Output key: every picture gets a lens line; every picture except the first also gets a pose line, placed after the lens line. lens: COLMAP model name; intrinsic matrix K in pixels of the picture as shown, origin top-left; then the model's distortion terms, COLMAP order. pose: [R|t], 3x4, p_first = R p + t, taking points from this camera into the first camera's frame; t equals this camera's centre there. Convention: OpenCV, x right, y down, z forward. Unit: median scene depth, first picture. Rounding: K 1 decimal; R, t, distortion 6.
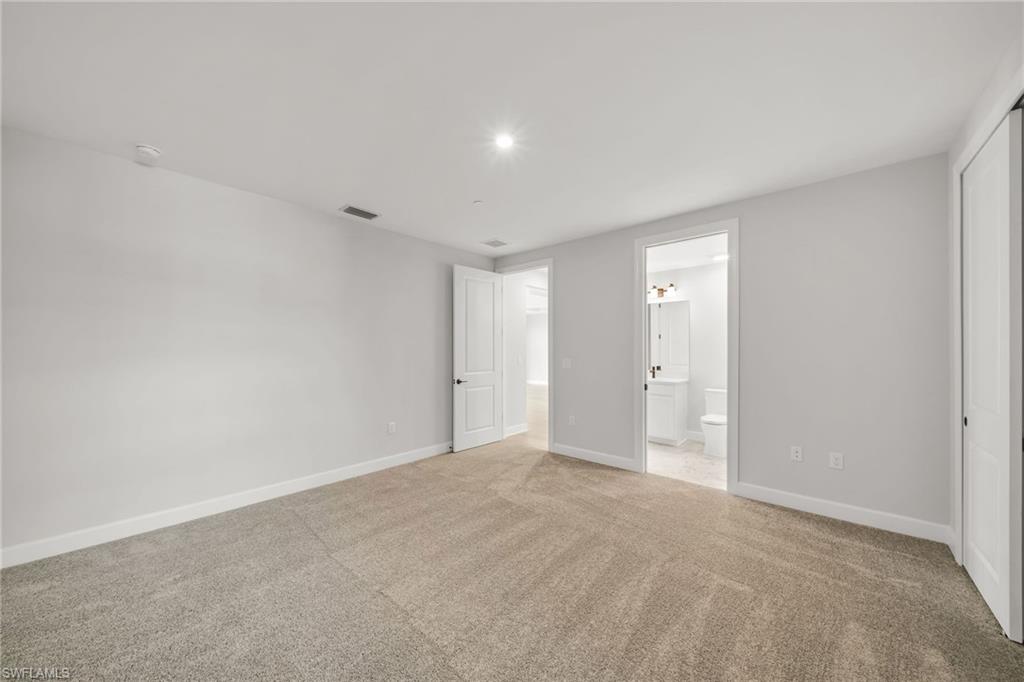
lens RADIAL K [[358.5, 0, 511.1], [0, 358.5, 348.2], [0, 0, 1]] dist [0.000940, 0.000059]
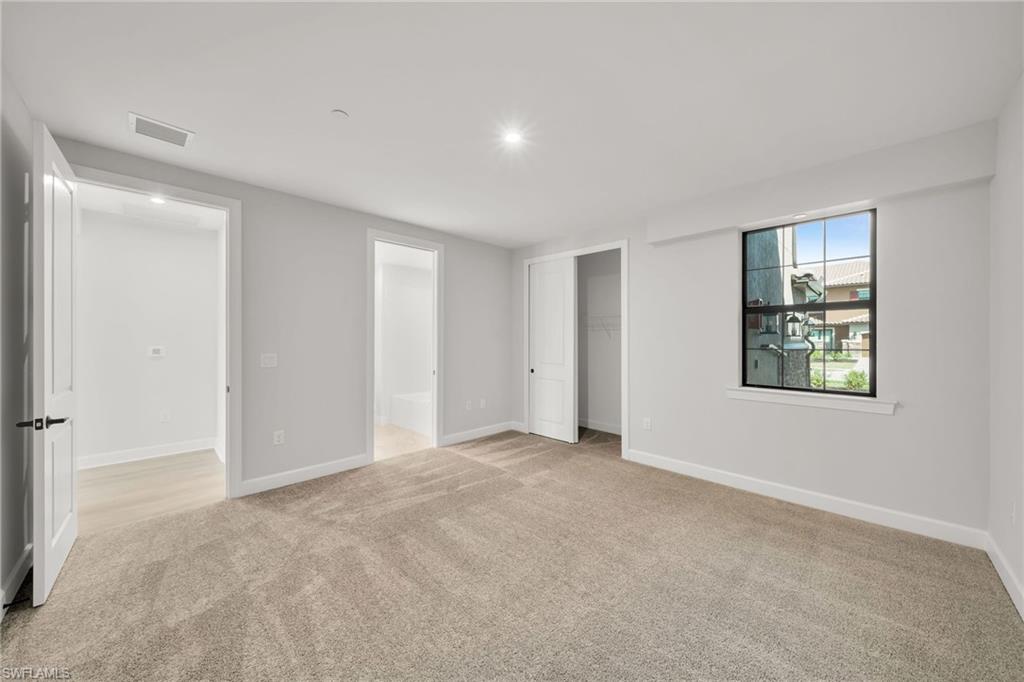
lens RADIAL K [[350.7, 0, 514.4], [0, 350.7, 342.0], [0, 0, 1]] dist [-0.006583, -0.000060]
pose [[0.064813, -0.003617, 0.997891, -0.594478], [-0.002870, 0.999989, 0.003811, 0.003568], [-0.997893, -0.003111, 0.064802, 0.552836]]
